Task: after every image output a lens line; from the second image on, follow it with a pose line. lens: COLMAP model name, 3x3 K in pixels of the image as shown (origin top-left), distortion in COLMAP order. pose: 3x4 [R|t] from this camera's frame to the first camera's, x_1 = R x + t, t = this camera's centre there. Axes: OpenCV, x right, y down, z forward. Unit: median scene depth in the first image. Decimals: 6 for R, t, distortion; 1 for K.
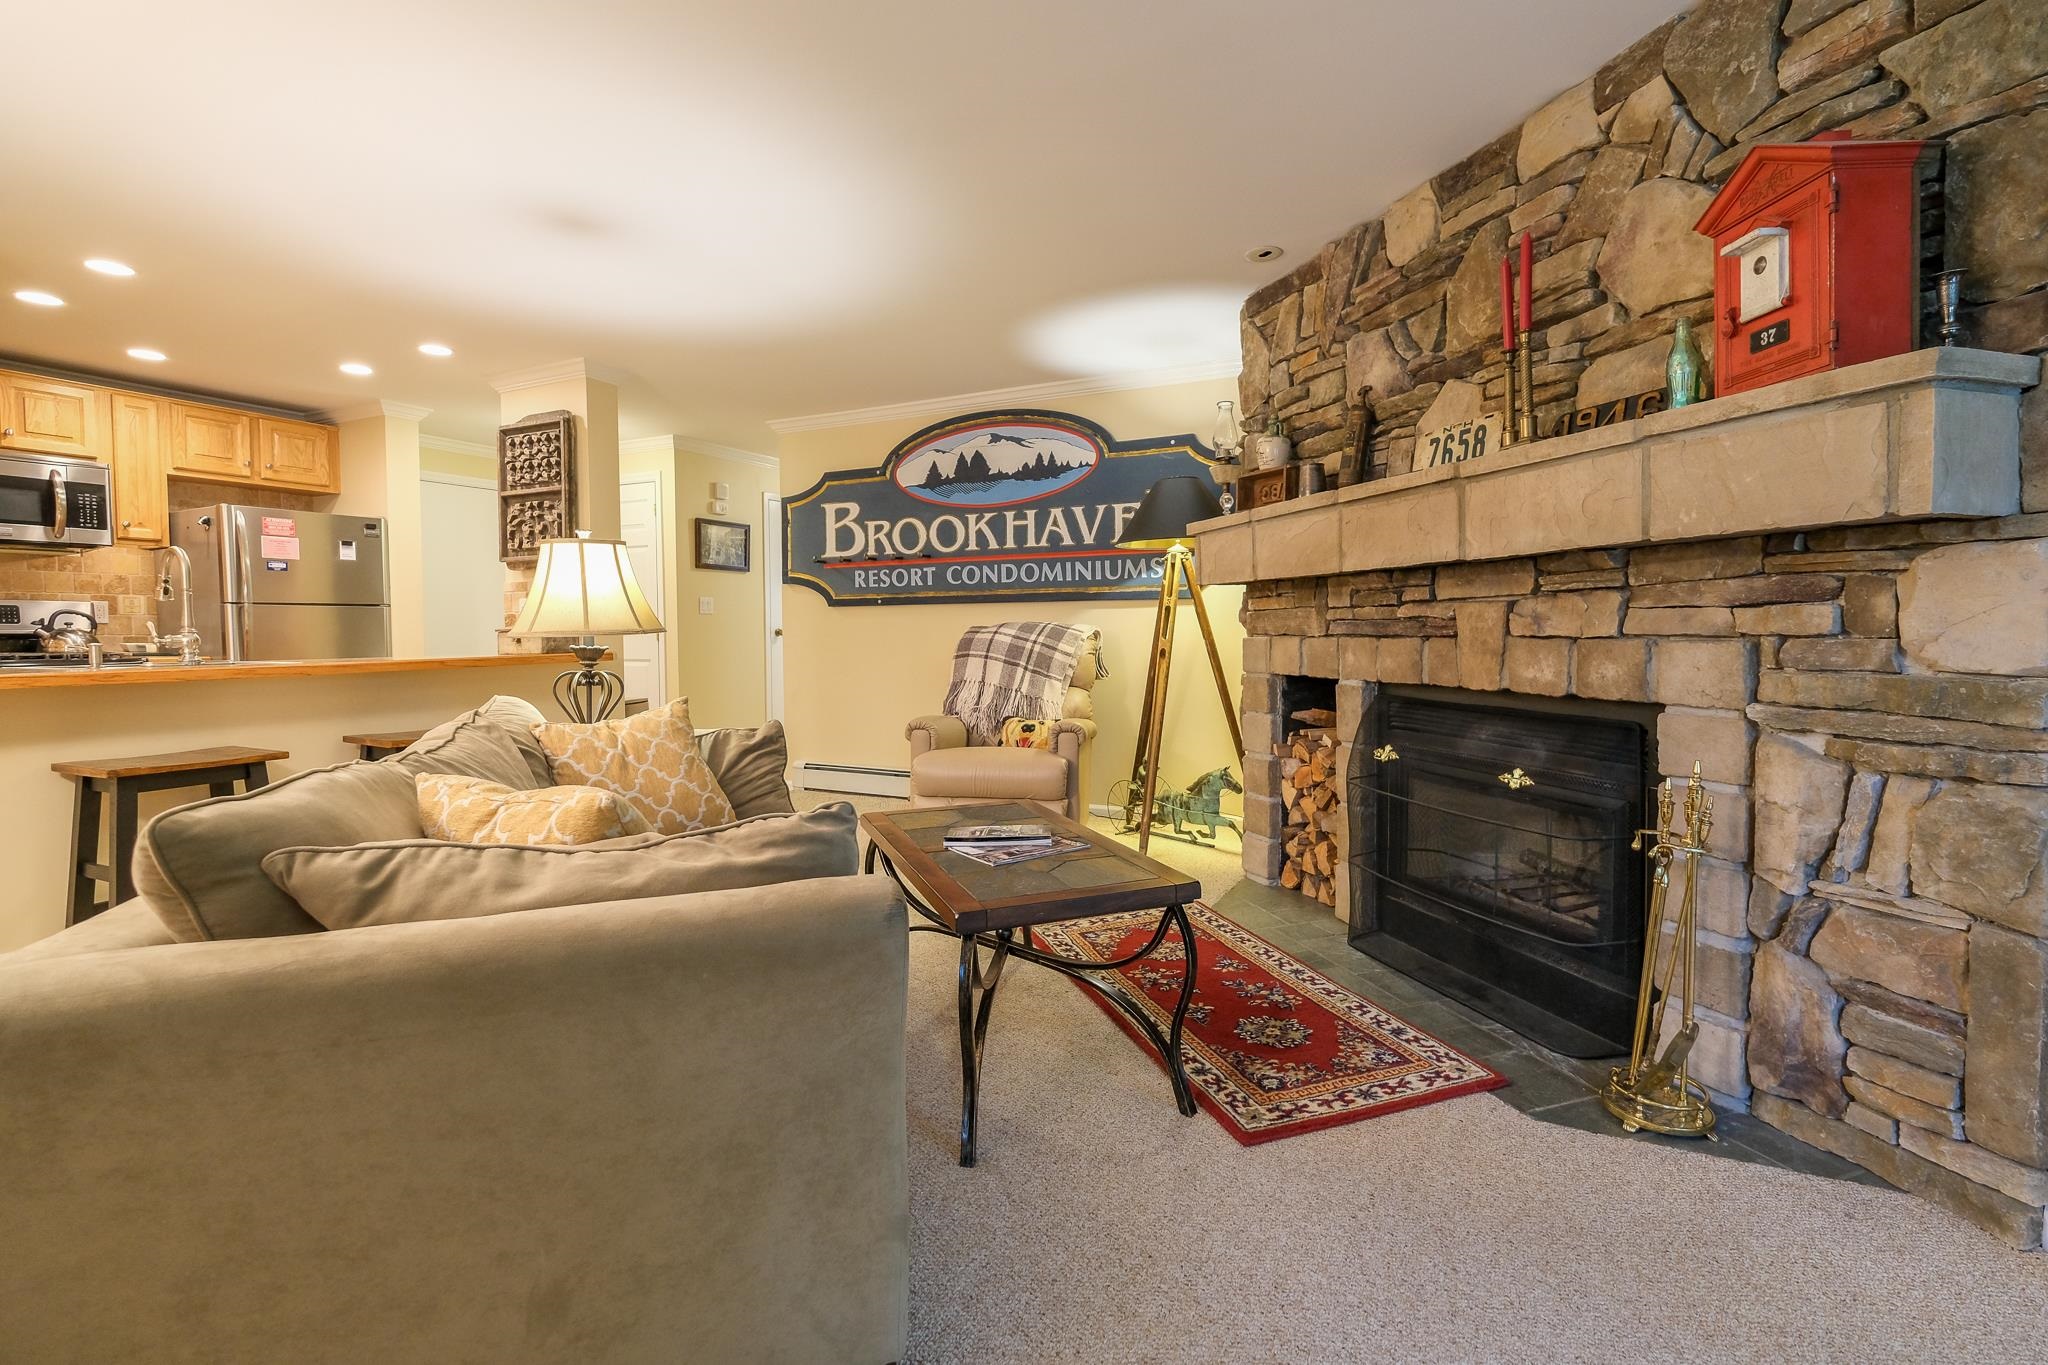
lens RADIAL K [[921.5, 0, 1056.5], [0, 921.5, 662.5], [0, 0, 1]] dist [-0.003013, 0.000005]
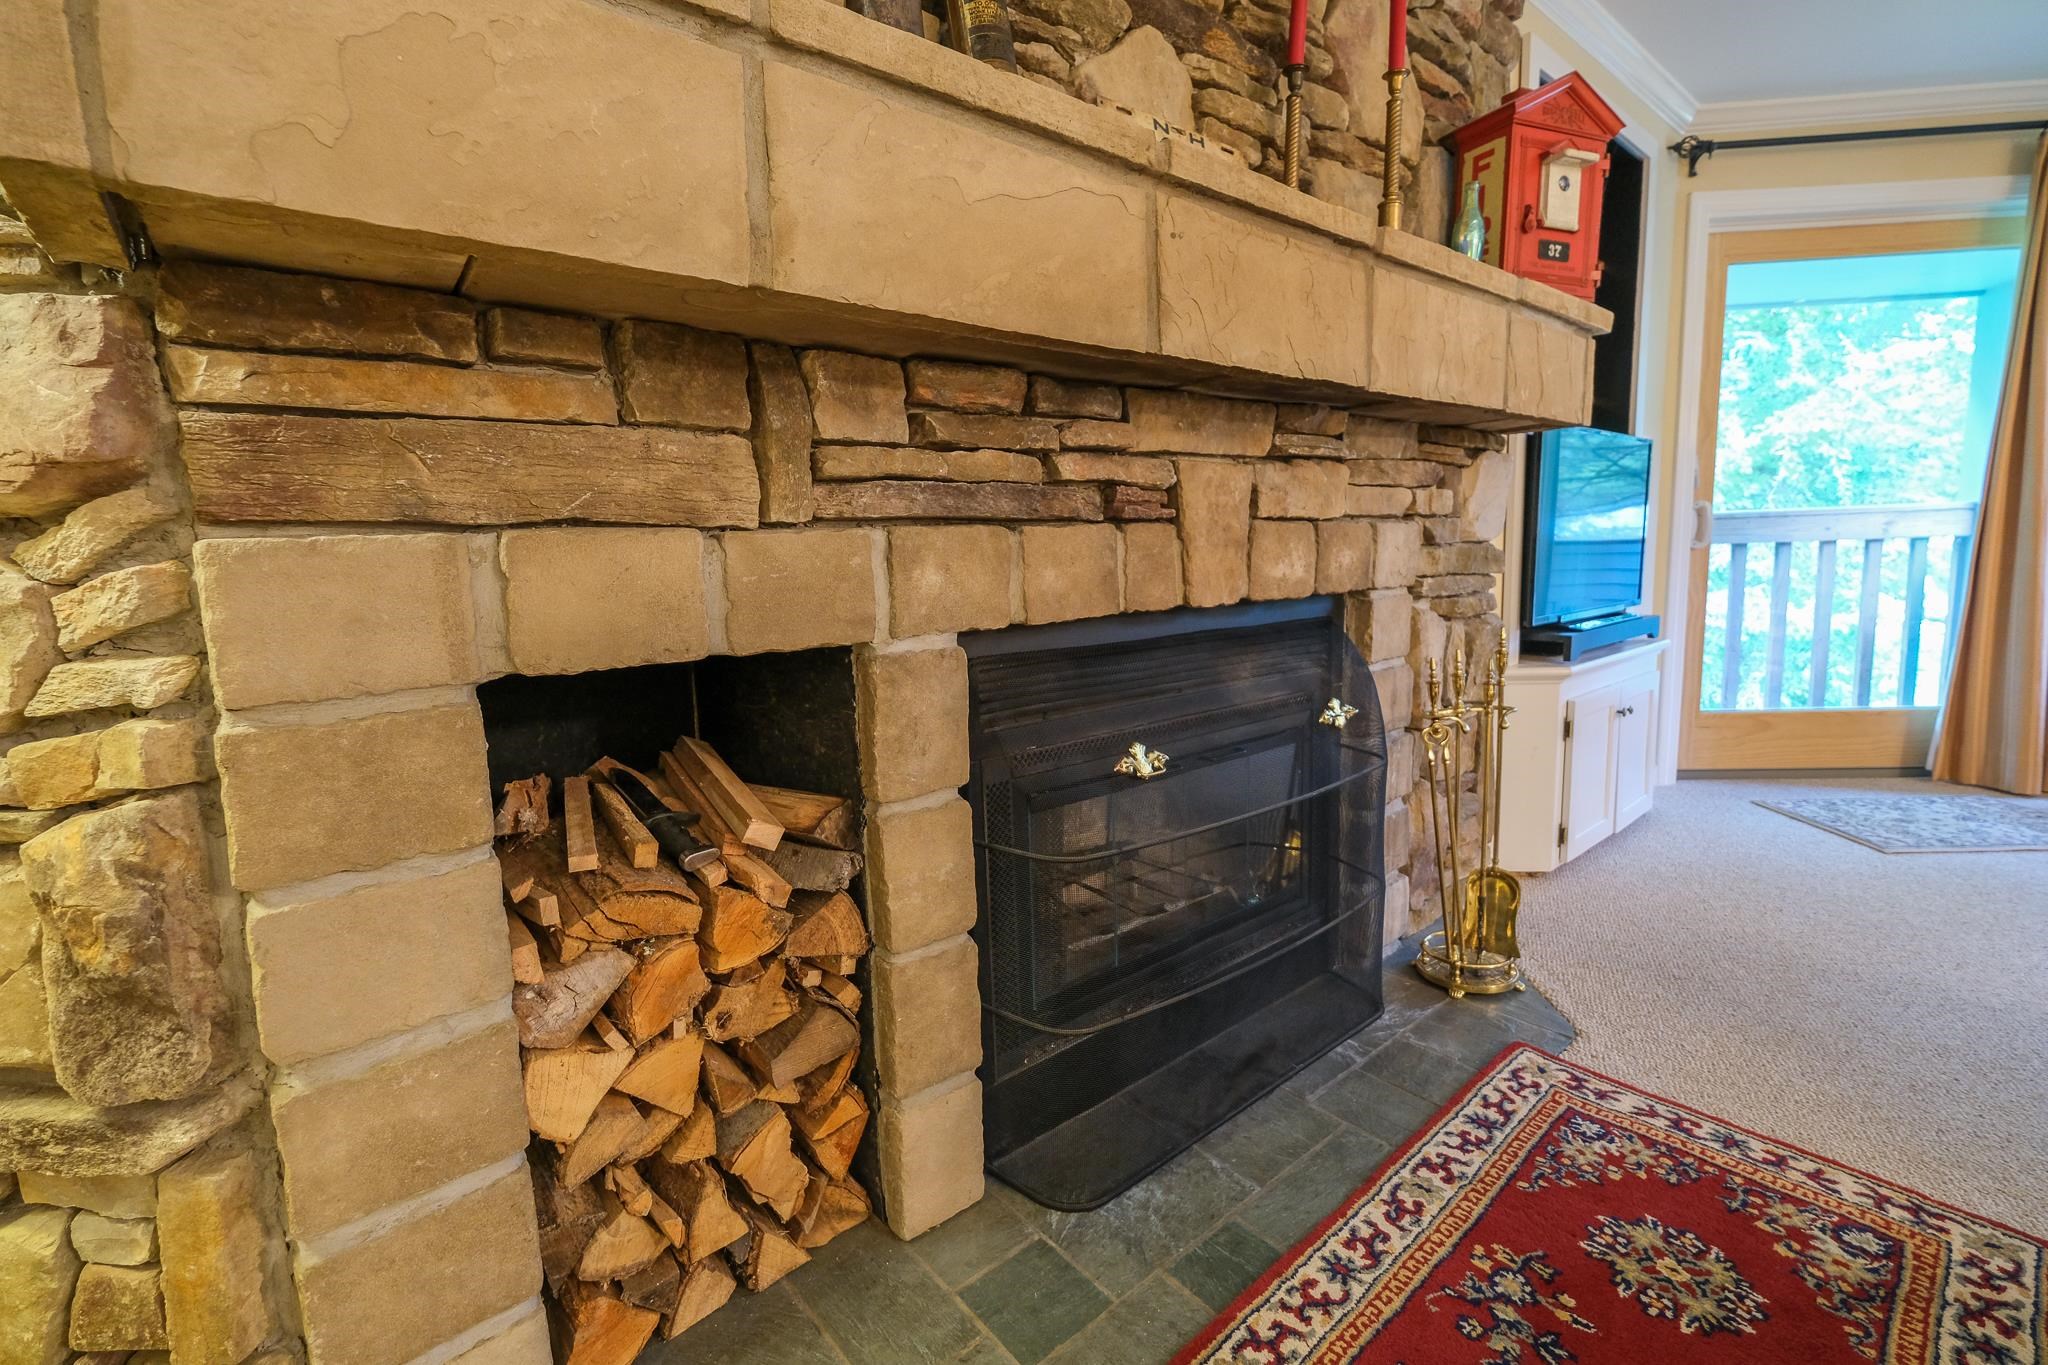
lens RADIAL K [[893.3, 0, 1022.2], [0, 893.3, 665.2], [0, 0, 1]] dist [-0.003801, 0.001014]
pose [[-0.355188, -0.097261, 0.929722, -0.033007], [0.070697, 0.988929, 0.130464, -0.010740], [-0.932118, 0.112067, -0.344379, 0.762988]]
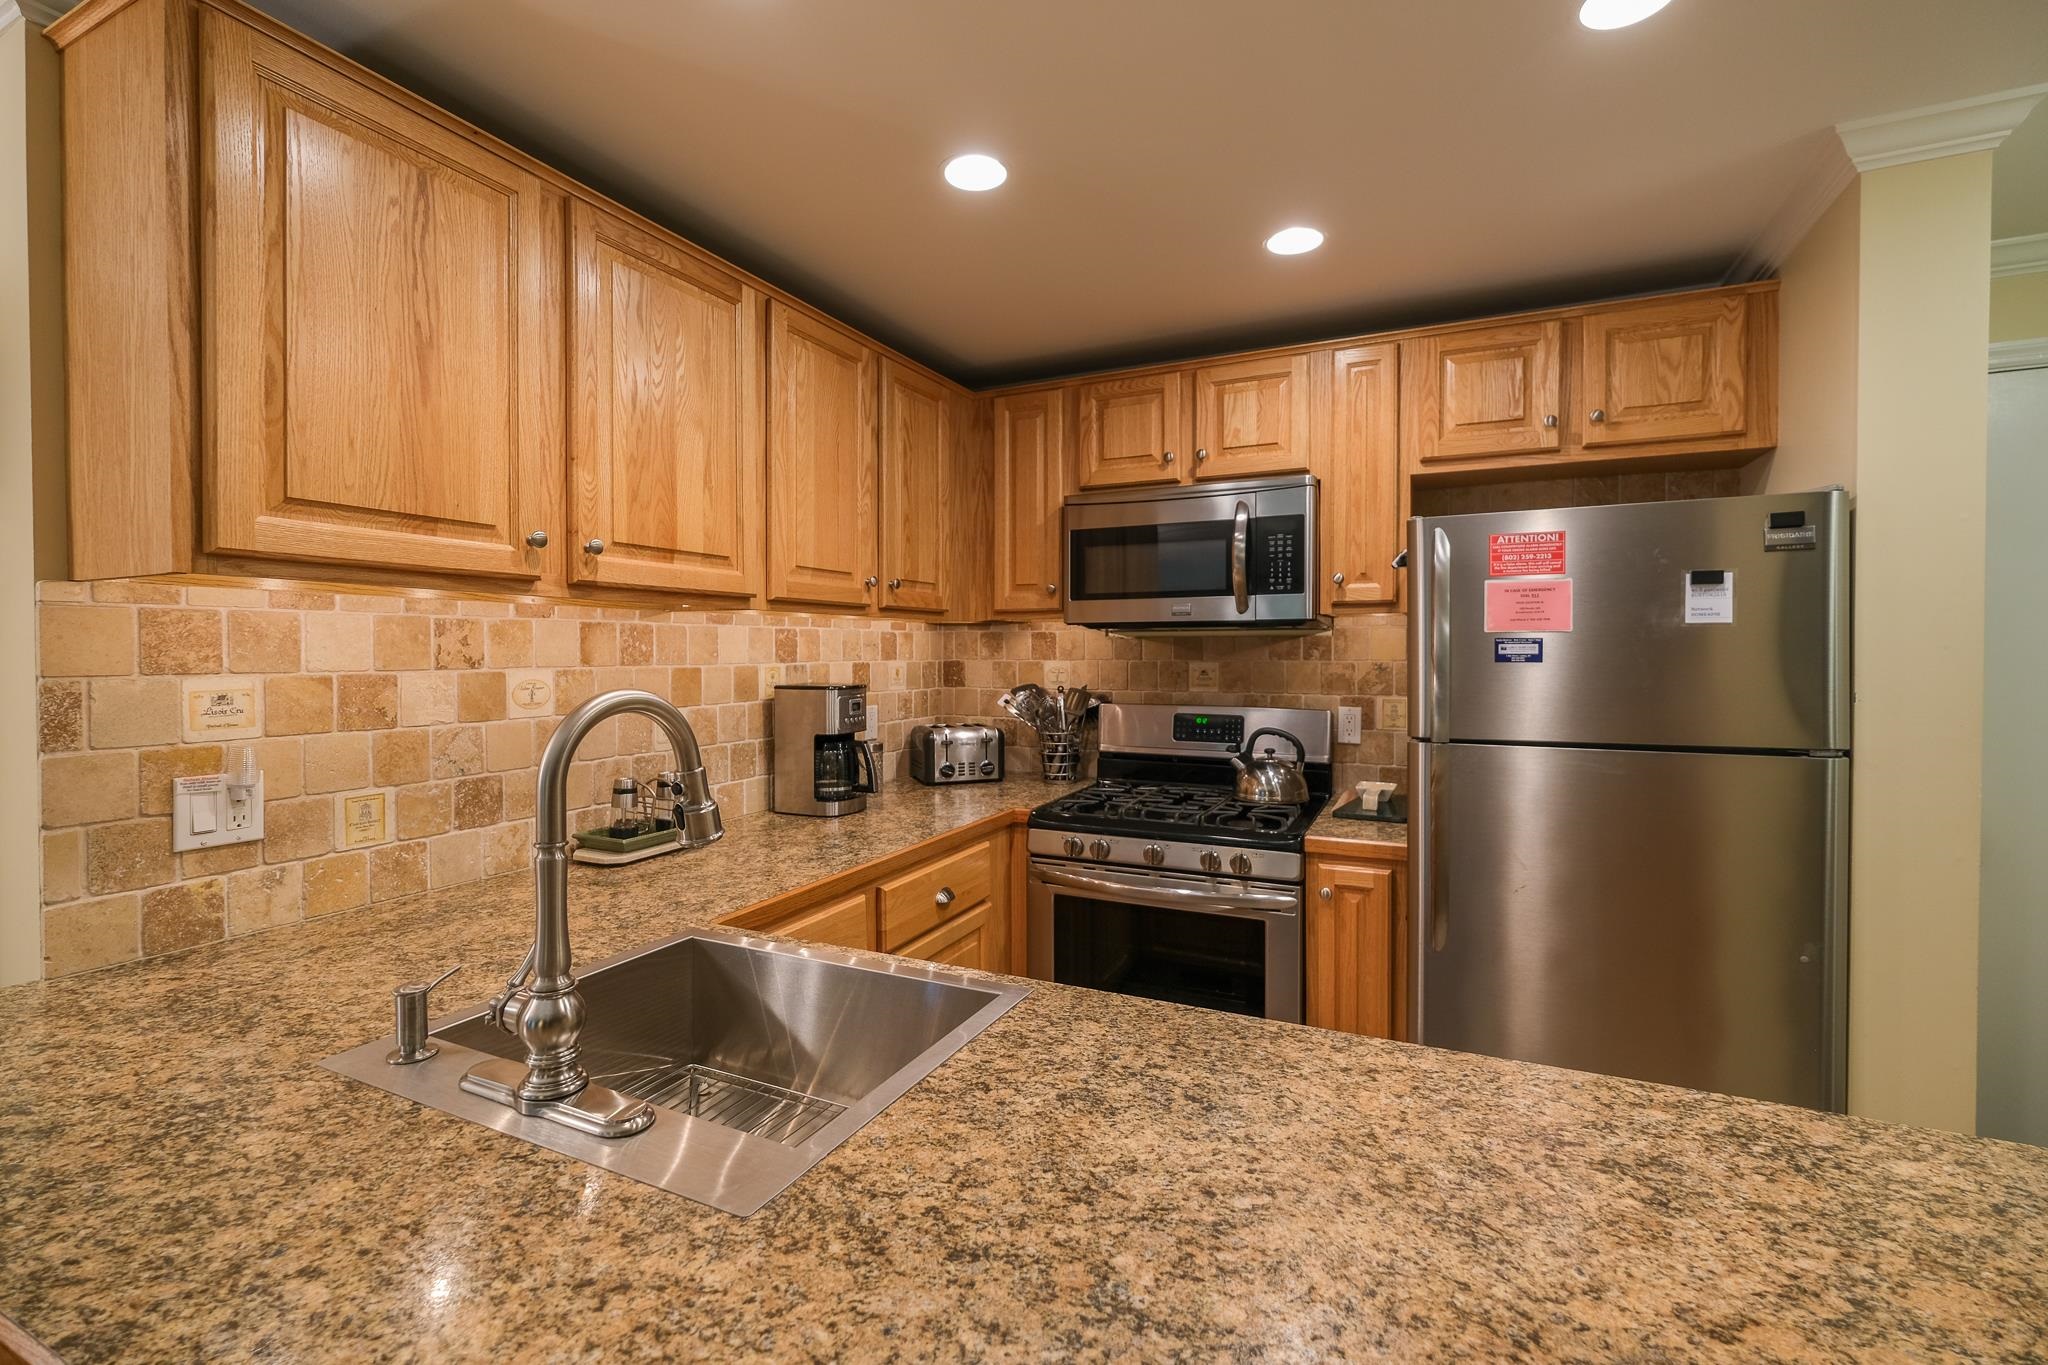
lens RADIAL K [[901.5, 0, 1025.8], [0, 901.5, 660.9], [0, 0, 1]] dist [-0.002903, -0.000690]
pose [[0.001970, 0.018234, -0.999832, -0.482050], [-0.034638, 0.999235, 0.018155, -0.107433], [0.999398, 0.034596, 0.002600, 0.837673]]
